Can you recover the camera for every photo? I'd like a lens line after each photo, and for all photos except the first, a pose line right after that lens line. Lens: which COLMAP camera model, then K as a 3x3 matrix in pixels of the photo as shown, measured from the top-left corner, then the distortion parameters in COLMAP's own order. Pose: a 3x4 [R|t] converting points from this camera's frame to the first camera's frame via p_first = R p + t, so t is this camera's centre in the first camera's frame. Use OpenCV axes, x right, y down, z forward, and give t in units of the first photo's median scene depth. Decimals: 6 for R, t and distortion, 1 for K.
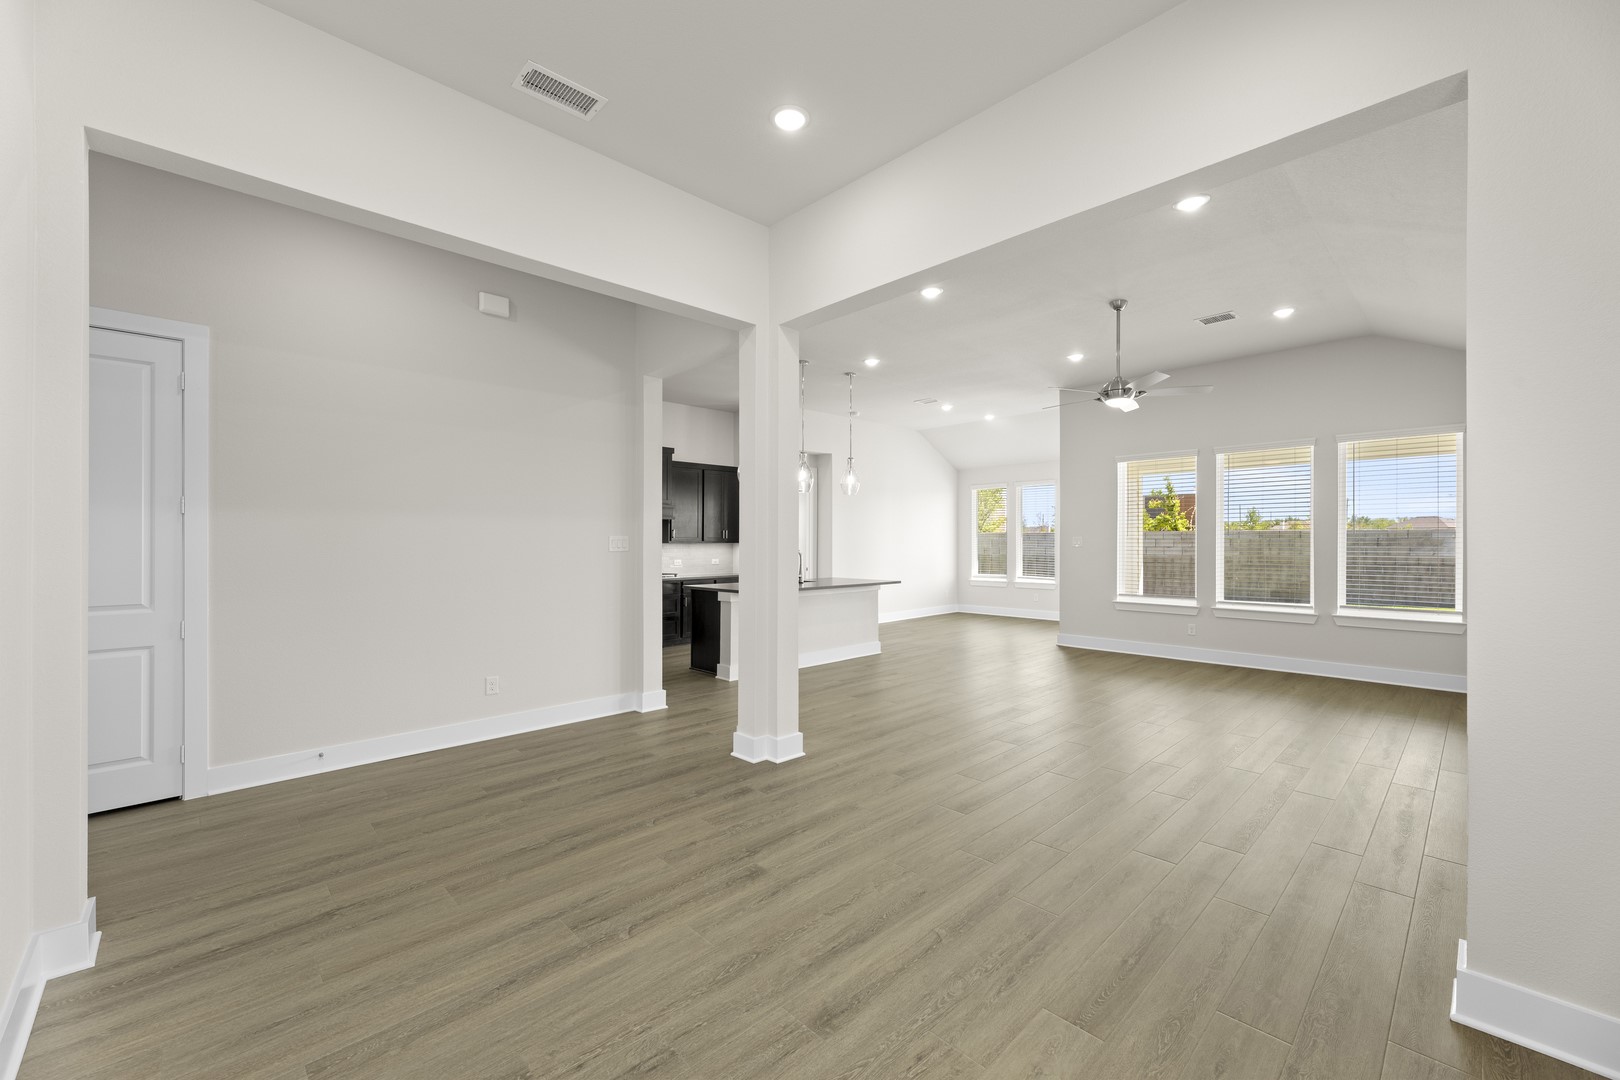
lens RADIAL K [[648.0, 0, 813.0], [0, 648.0, 542.2], [0, 0, 1]] dist [0.003442, -0.000421]
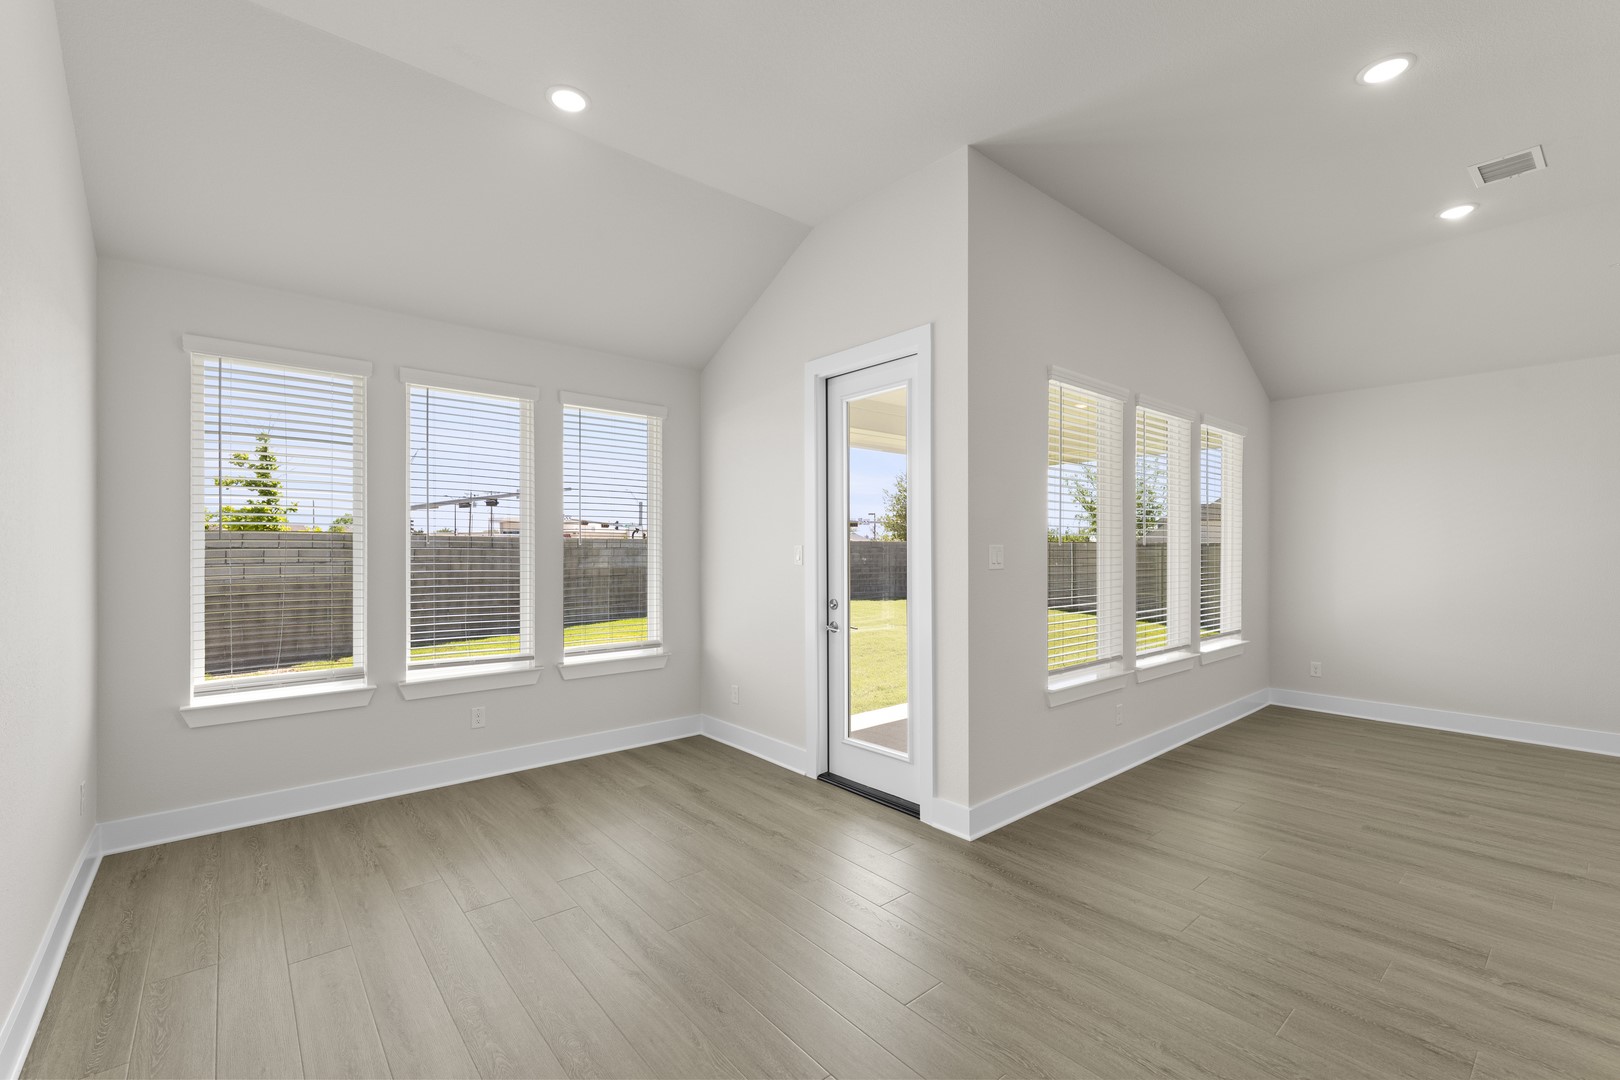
lens RADIAL K [[690.2, 0, 799.3], [0, 690.2, 547.6], [0, 0, 1]] dist [-0.006793, 0.001037]
pose [[0.064572, 0.003403, 0.997907, -0.018805], [0.000490, 0.999994, -0.003442, -0.005729], [-0.997913, 0.000711, 0.064570, 1.187440]]
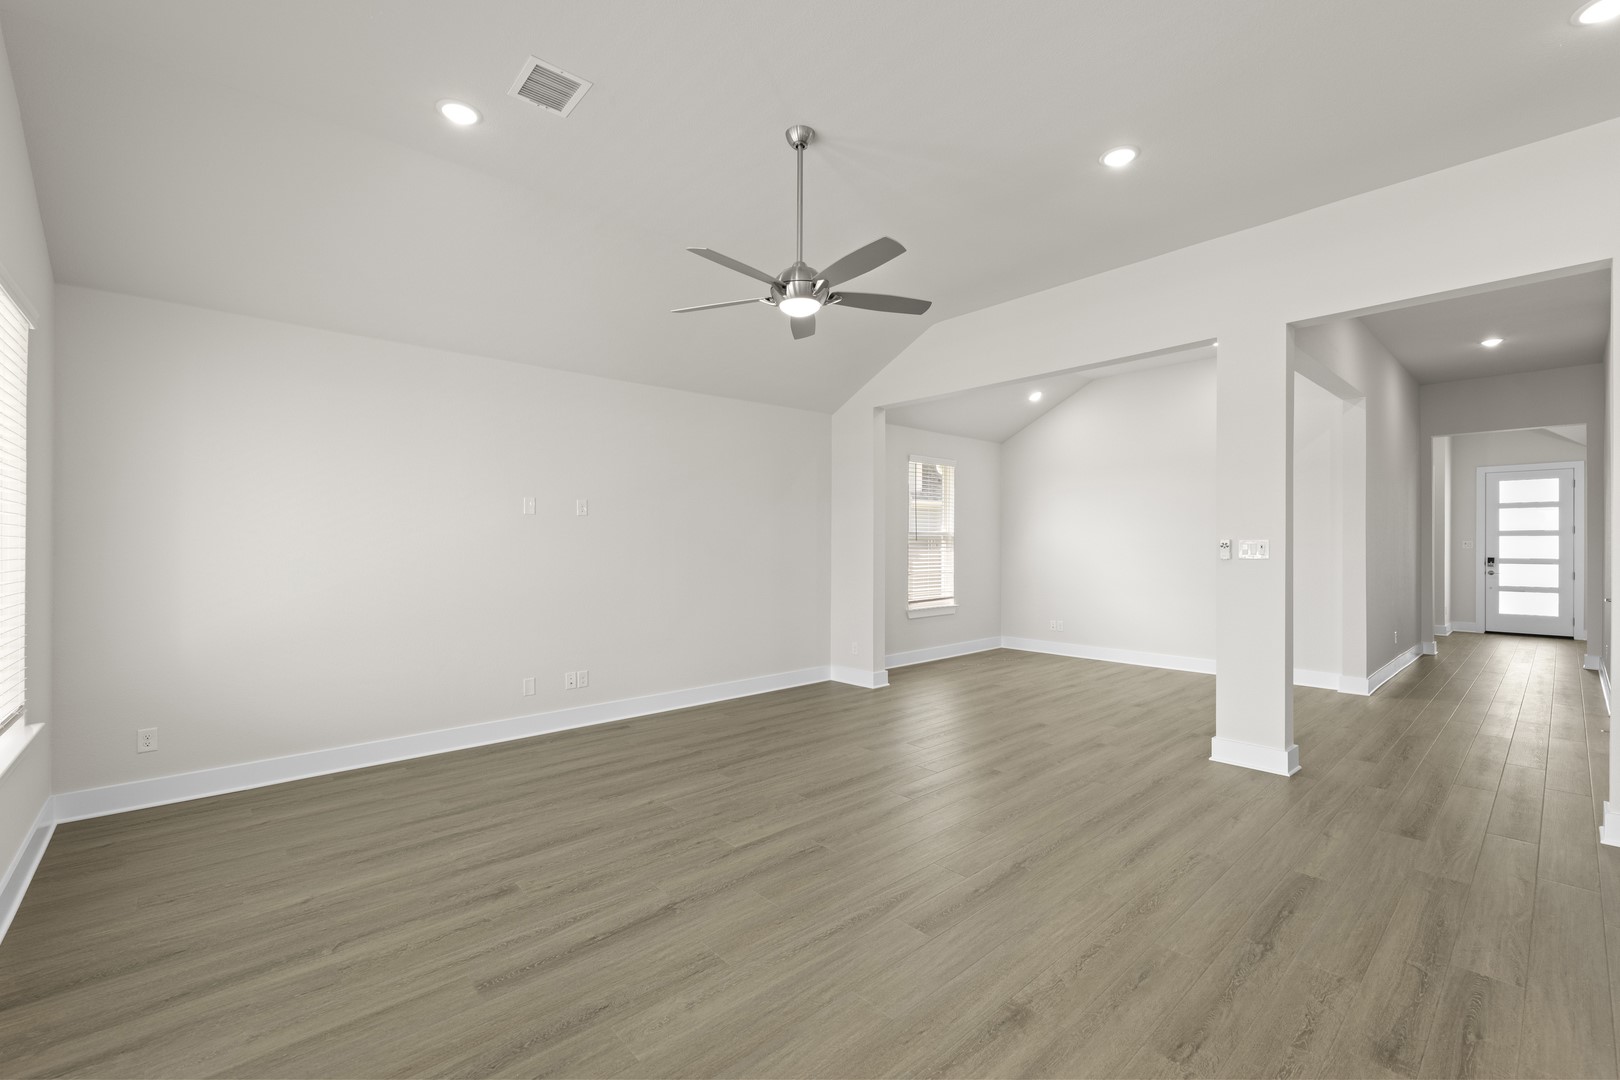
lens RADIAL K [[690.2, 0, 818.0], [0, 690.2, 544.8], [0, 0, 1]] dist [-0.006793, 0.001037]
pose [[-0.999728, 0.005138, 0.022731, 0.307234], [0.005241, 0.999976, 0.004483, -0.007294], [-0.022707, 0.004600, -0.999732, 1.126517]]
